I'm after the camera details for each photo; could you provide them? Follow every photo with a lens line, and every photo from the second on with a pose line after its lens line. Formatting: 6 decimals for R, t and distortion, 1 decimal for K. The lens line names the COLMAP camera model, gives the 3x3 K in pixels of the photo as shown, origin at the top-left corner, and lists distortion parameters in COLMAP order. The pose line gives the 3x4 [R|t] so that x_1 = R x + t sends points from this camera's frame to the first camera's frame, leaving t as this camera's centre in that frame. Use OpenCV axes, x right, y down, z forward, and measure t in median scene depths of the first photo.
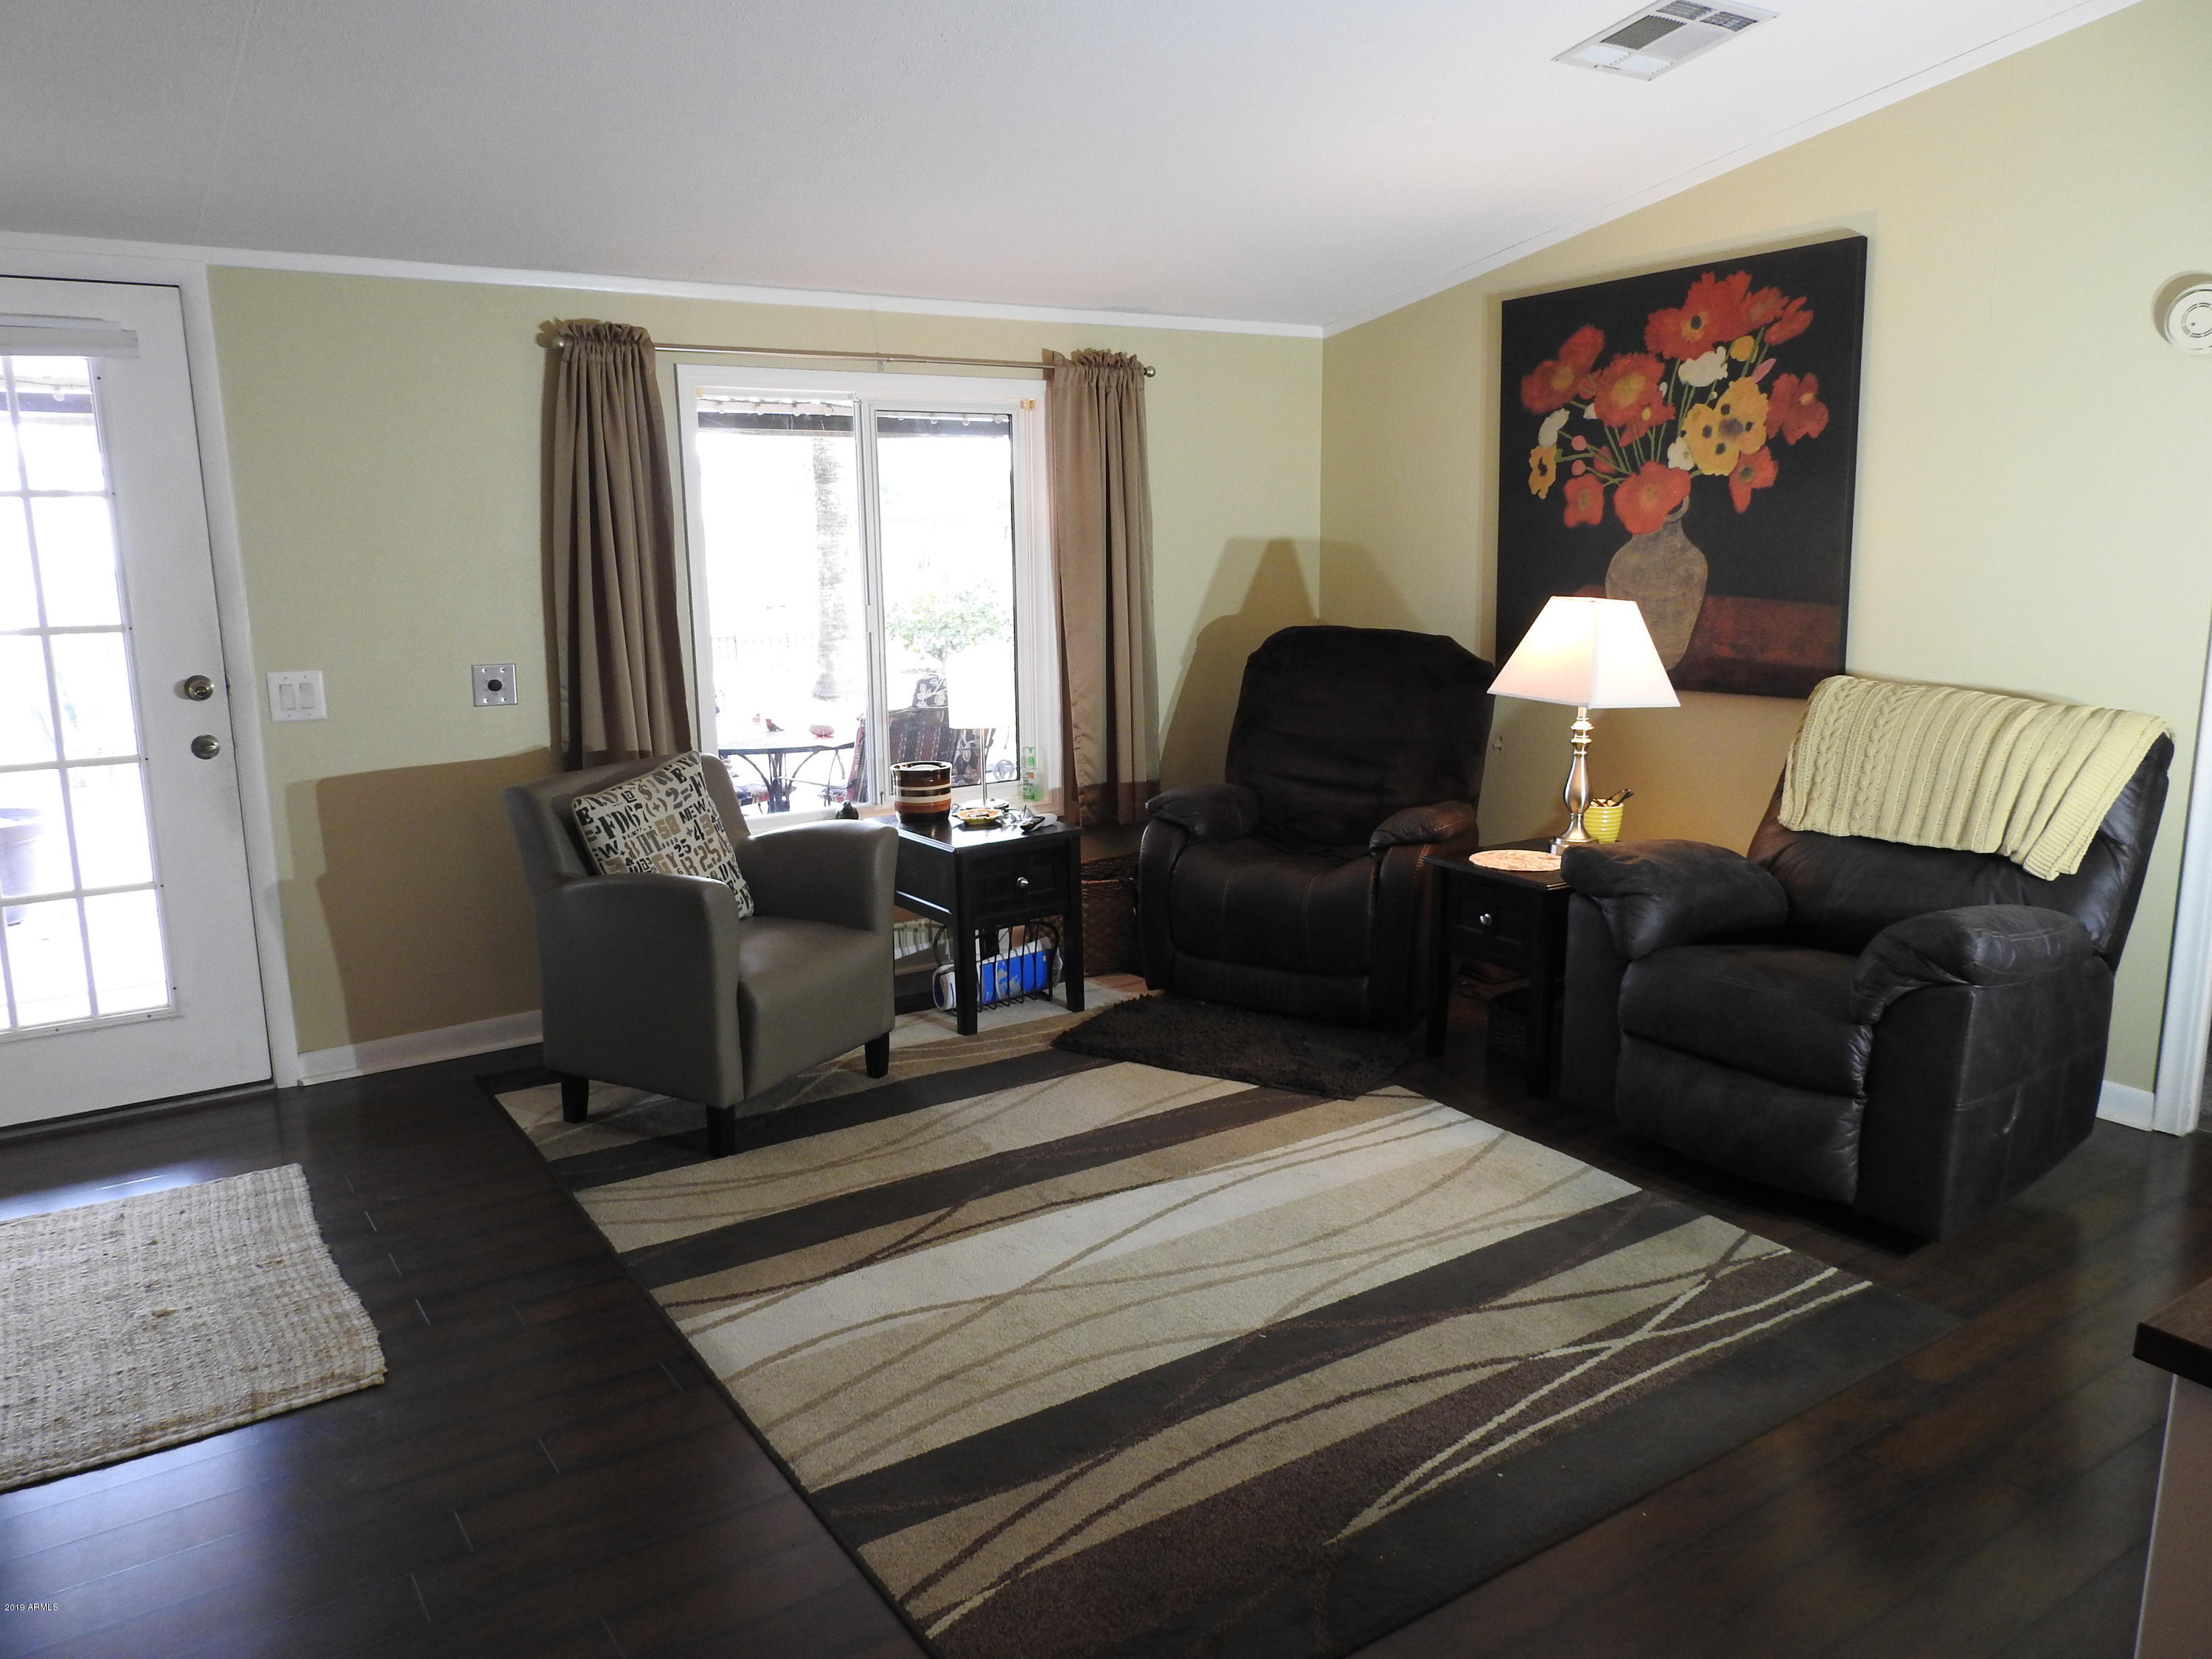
lens RADIAL K [[1587.9, 0, 1101.1], [0, 1587.9, 846.7], [0, 0, 1]] dist [-0.002645, 0.002490]
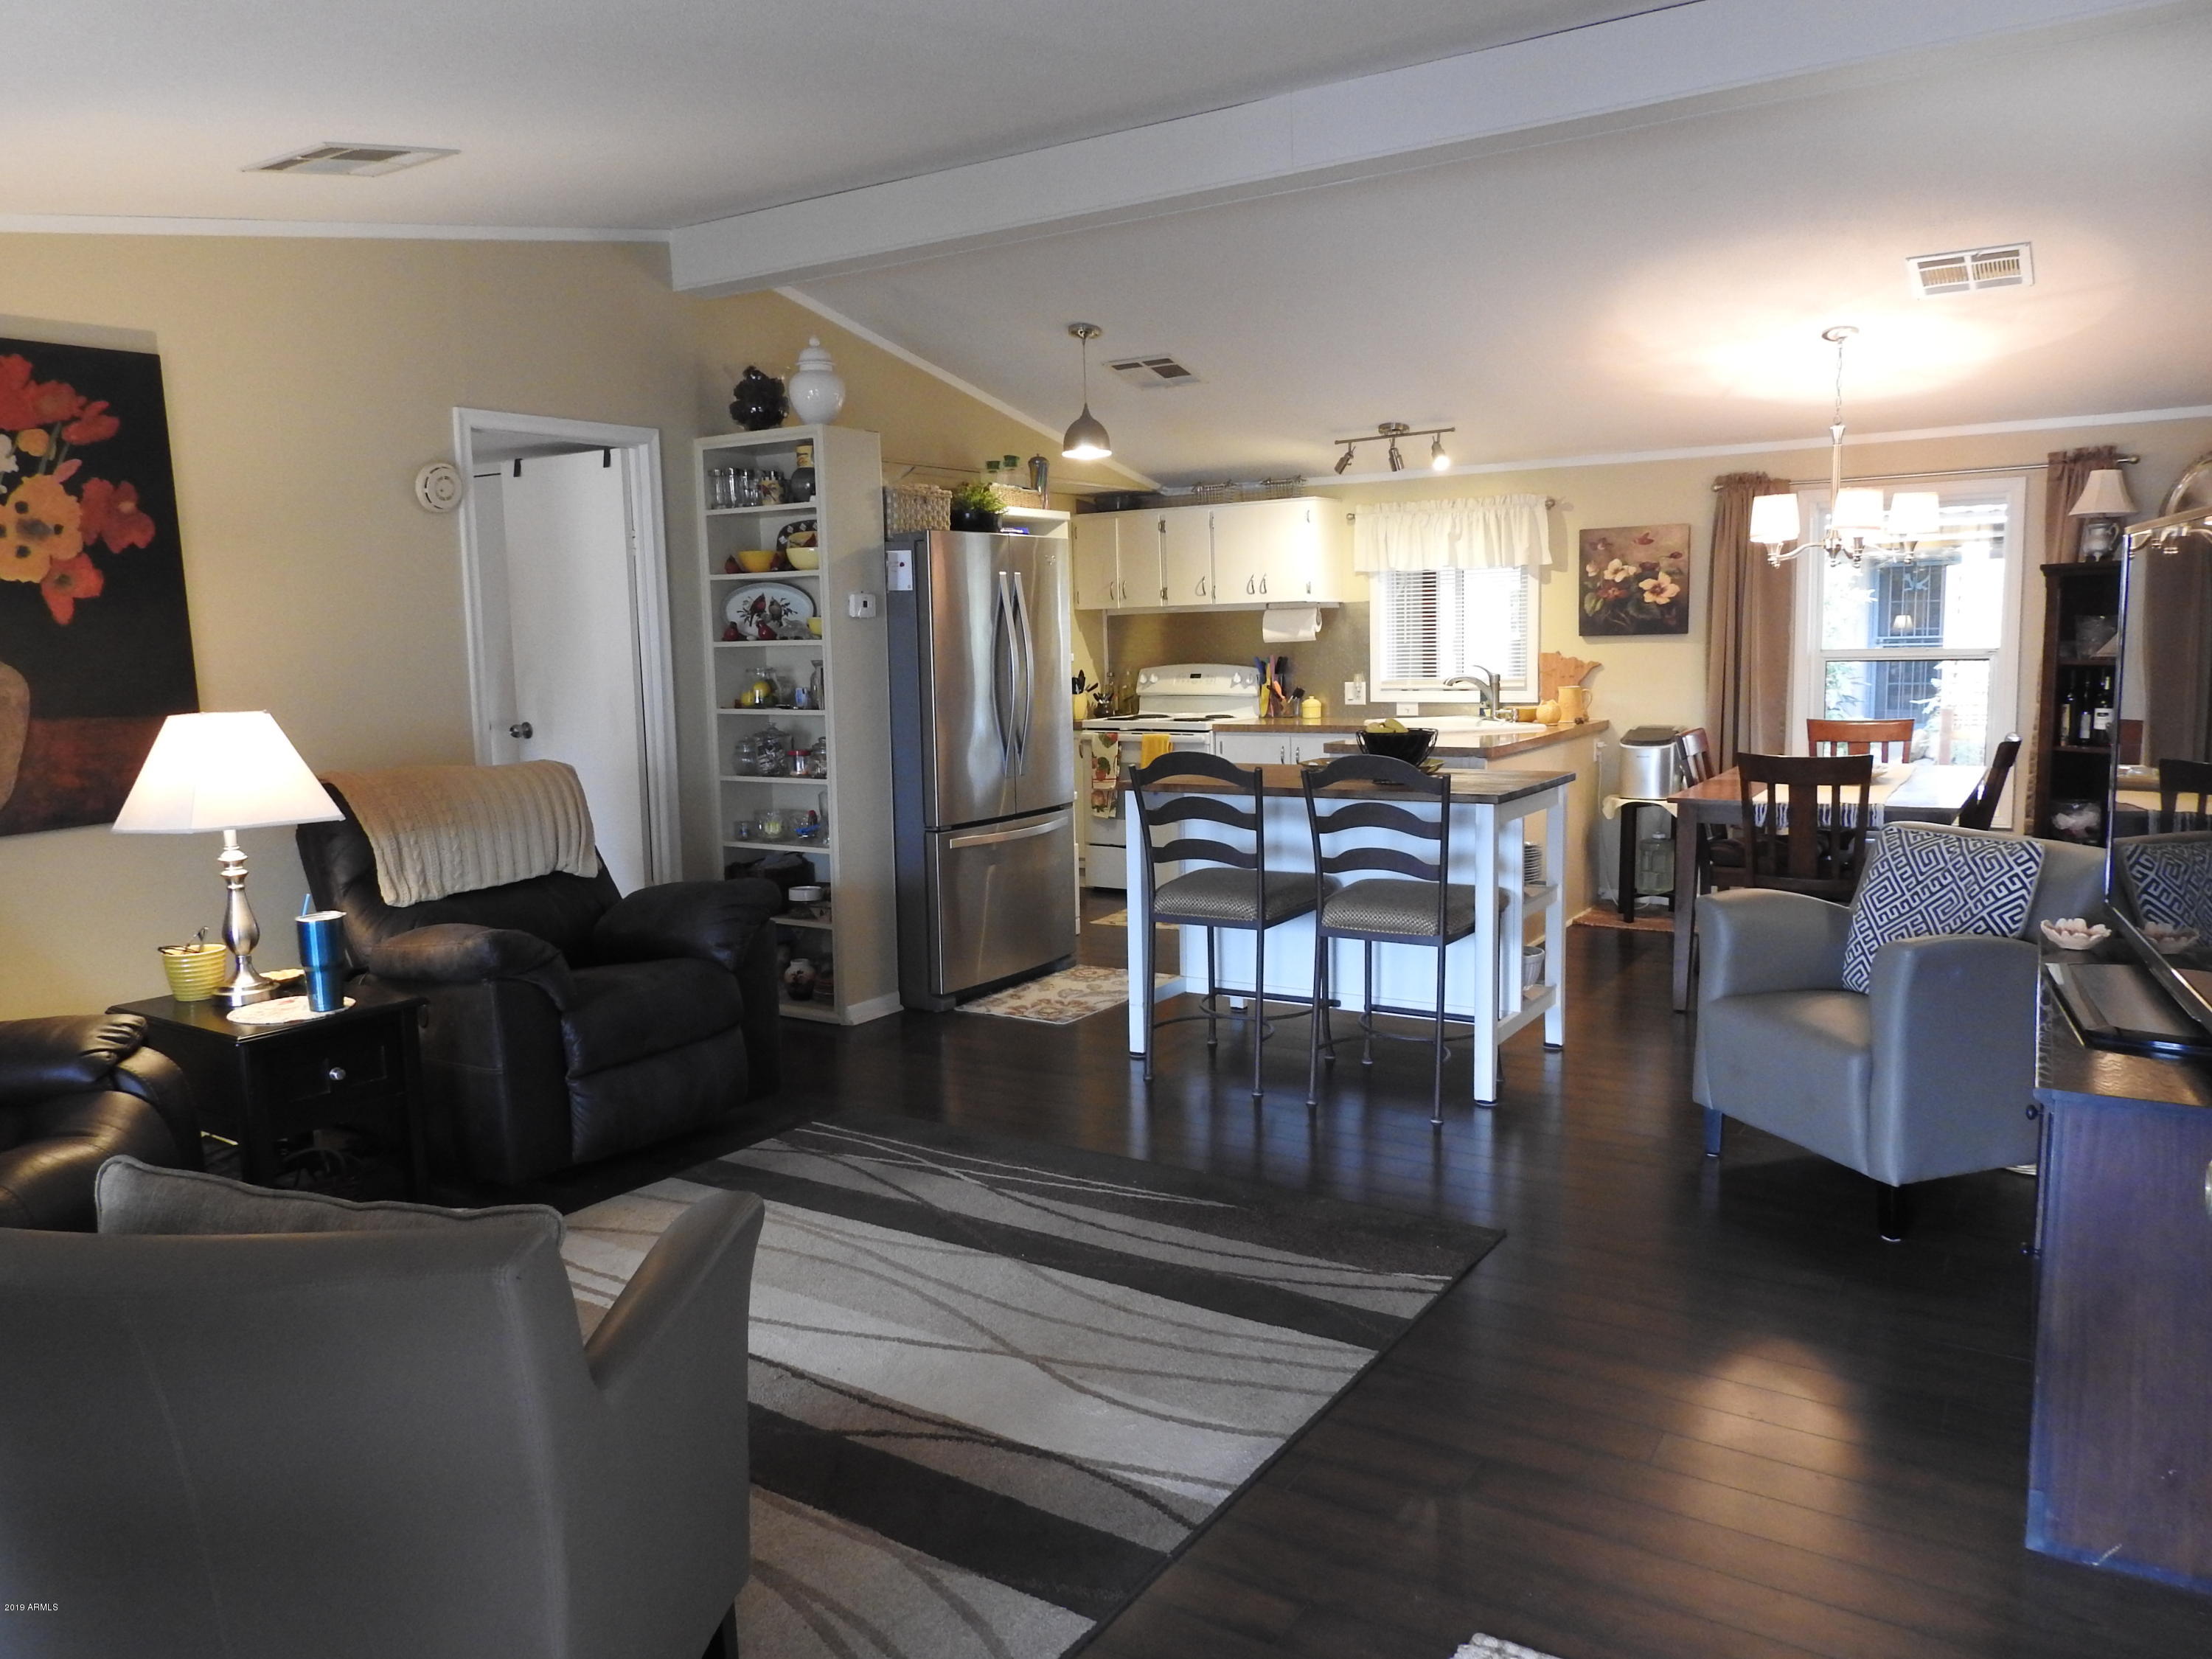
lens RADIAL K [[1587.9, 0, 1100.0], [0, 1587.9, 816.7], [0, 0, 1]] dist [-0.002645, 0.002490]
pose [[-0.391613, -0.091609, 0.915558, -0.675203], [0.211652, 0.959381, 0.186523, -0.155984], [-0.895457, 0.266824, -0.356317, 0.858064]]
